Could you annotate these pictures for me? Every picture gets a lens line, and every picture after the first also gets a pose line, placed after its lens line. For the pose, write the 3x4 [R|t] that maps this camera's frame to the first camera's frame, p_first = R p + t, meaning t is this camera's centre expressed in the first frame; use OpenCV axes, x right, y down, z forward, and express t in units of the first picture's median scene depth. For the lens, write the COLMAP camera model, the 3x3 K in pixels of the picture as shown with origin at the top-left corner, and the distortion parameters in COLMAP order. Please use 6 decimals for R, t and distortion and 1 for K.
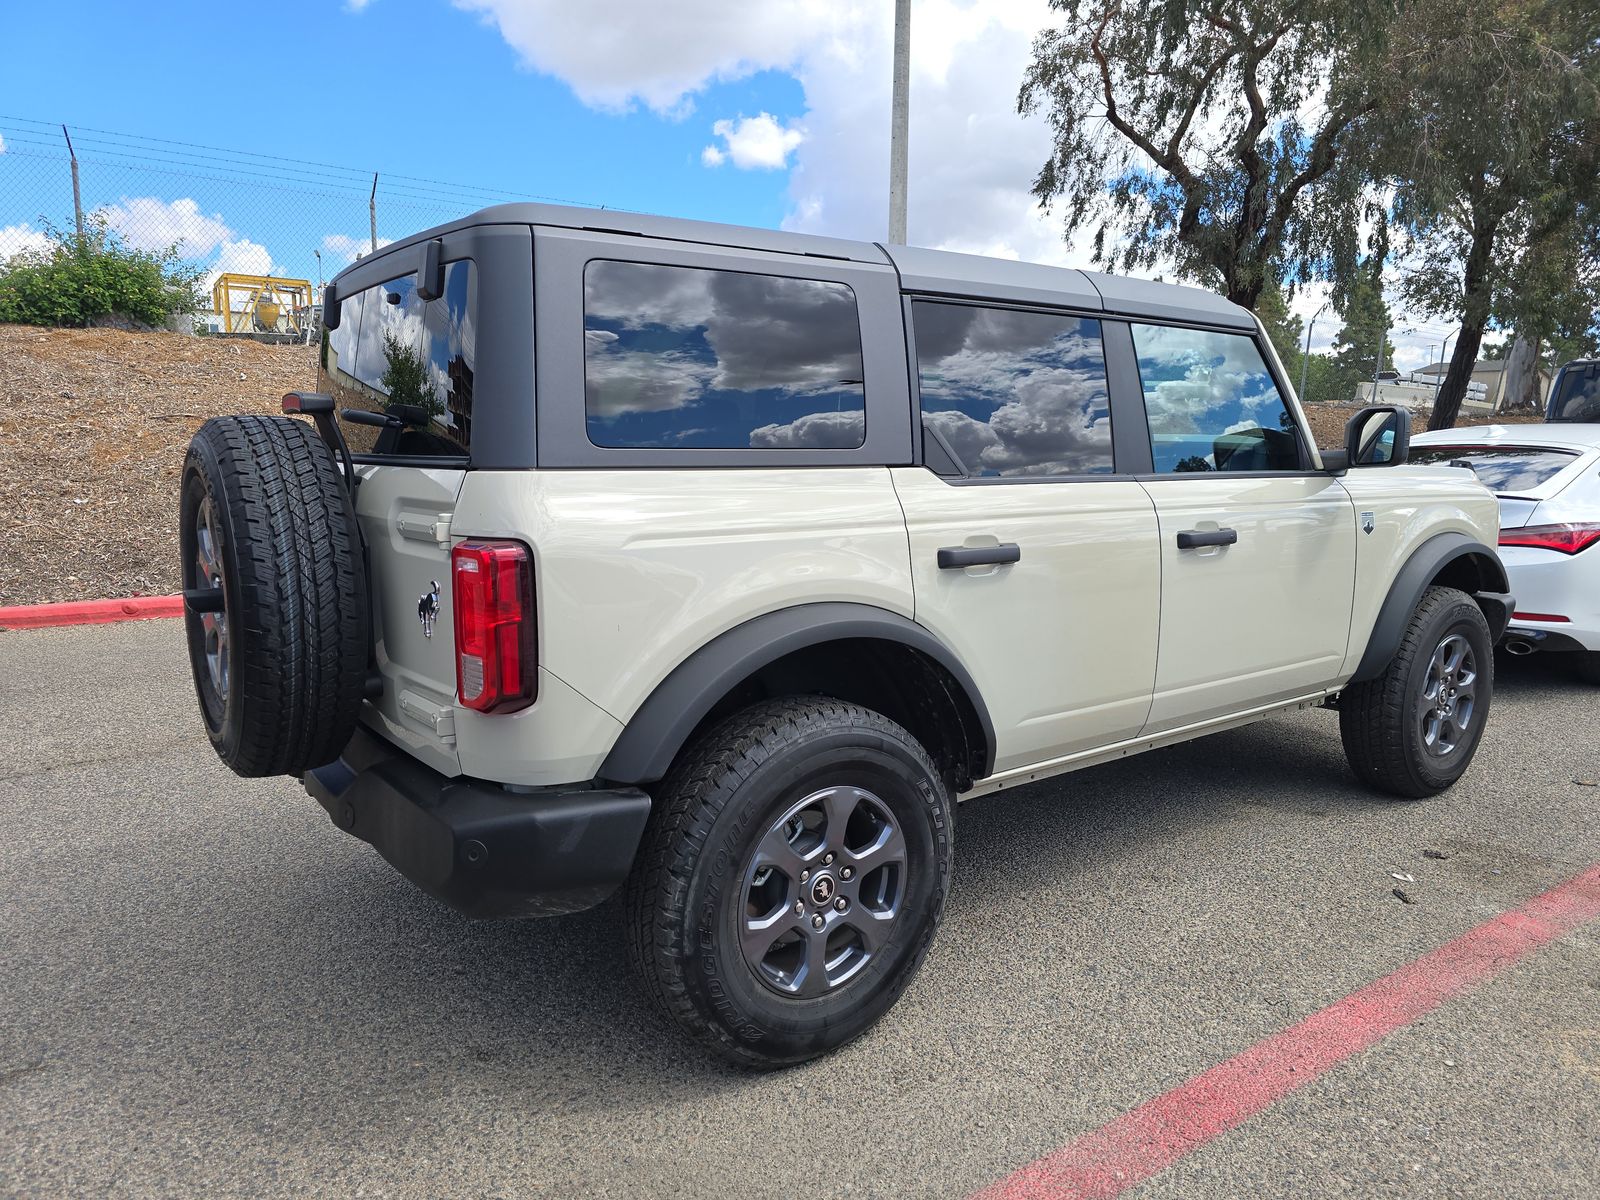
lens RADIAL K [[1079.2, 0, 803.0], [0, 1079.2, 602.3], [0, 0, 1]] dist [0.032116, -0.010202]
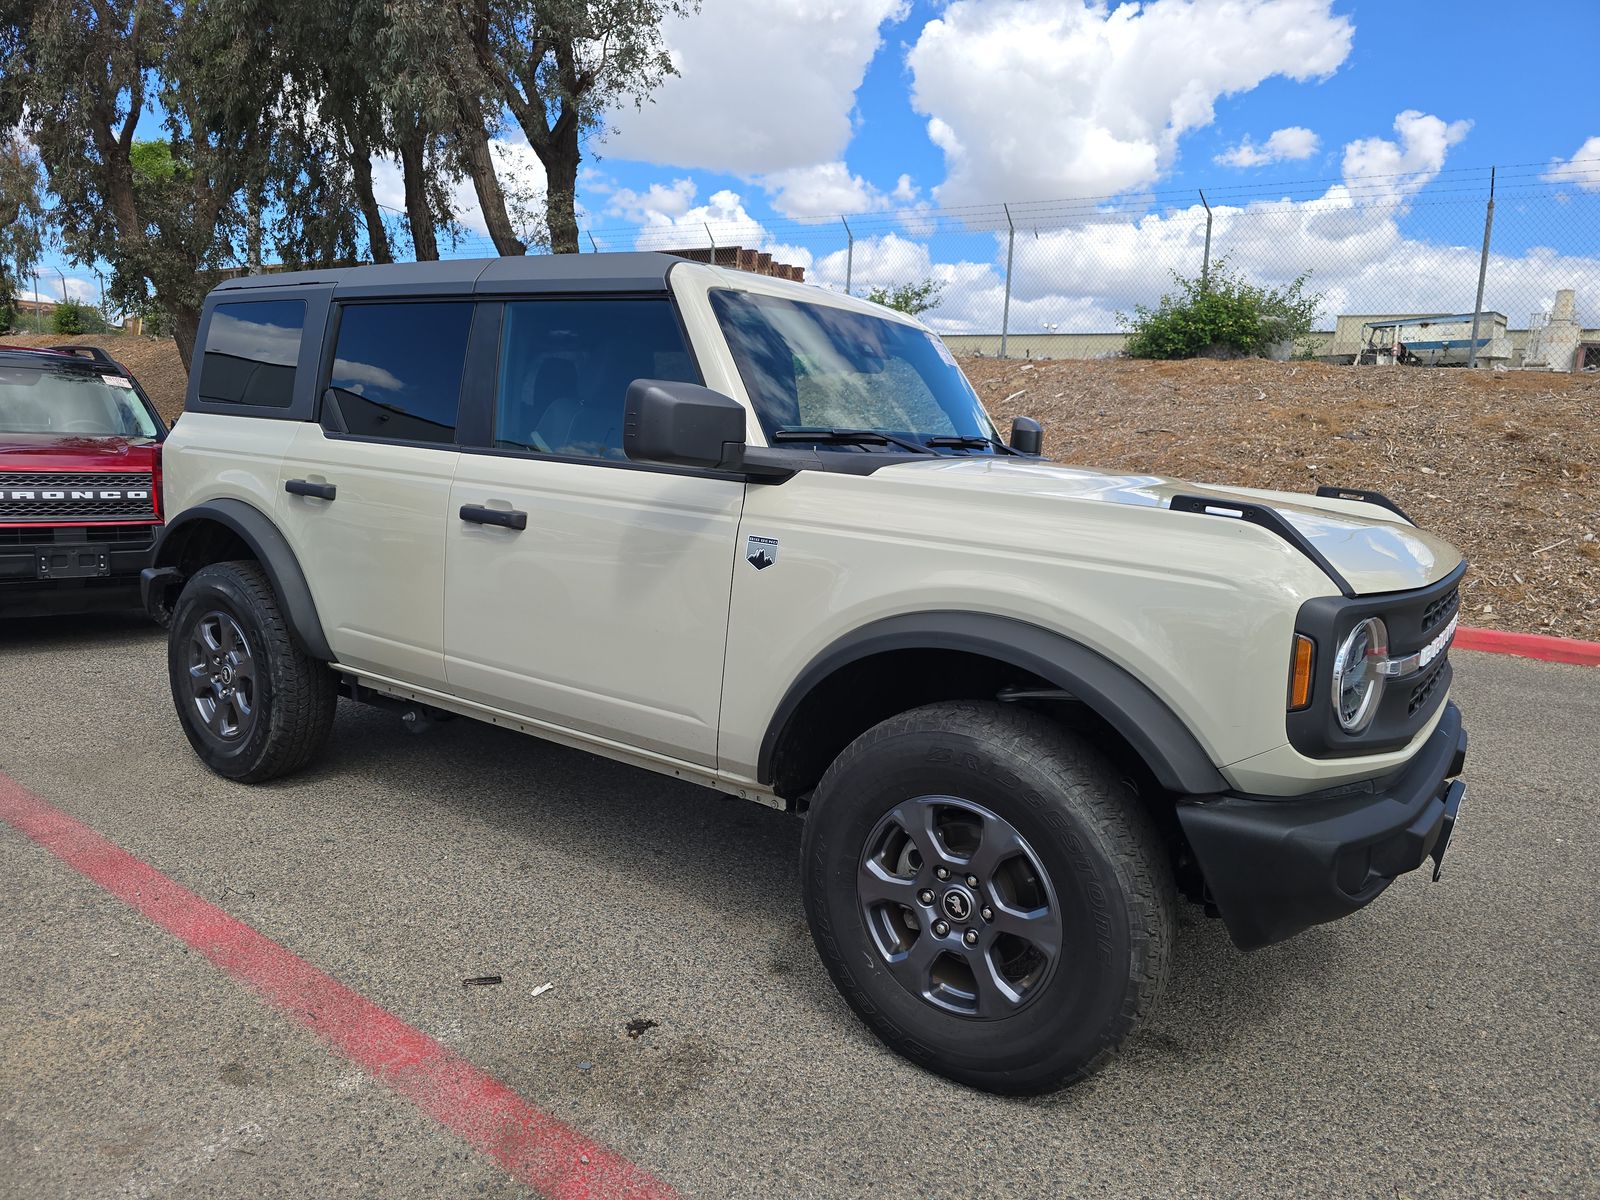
lens RADIAL K [[1079.2, 0, 800.0], [0, 1079.2, 600.0], [0, 0, 1]] dist [0.032116, -0.010202]
pose [[0.312368, 0.163892, -0.935717, 1.192555], [-0.194076, 0.975240, 0.106026, -0.123046], [0.929925, 0.148481, 0.336441, 0.813256]]
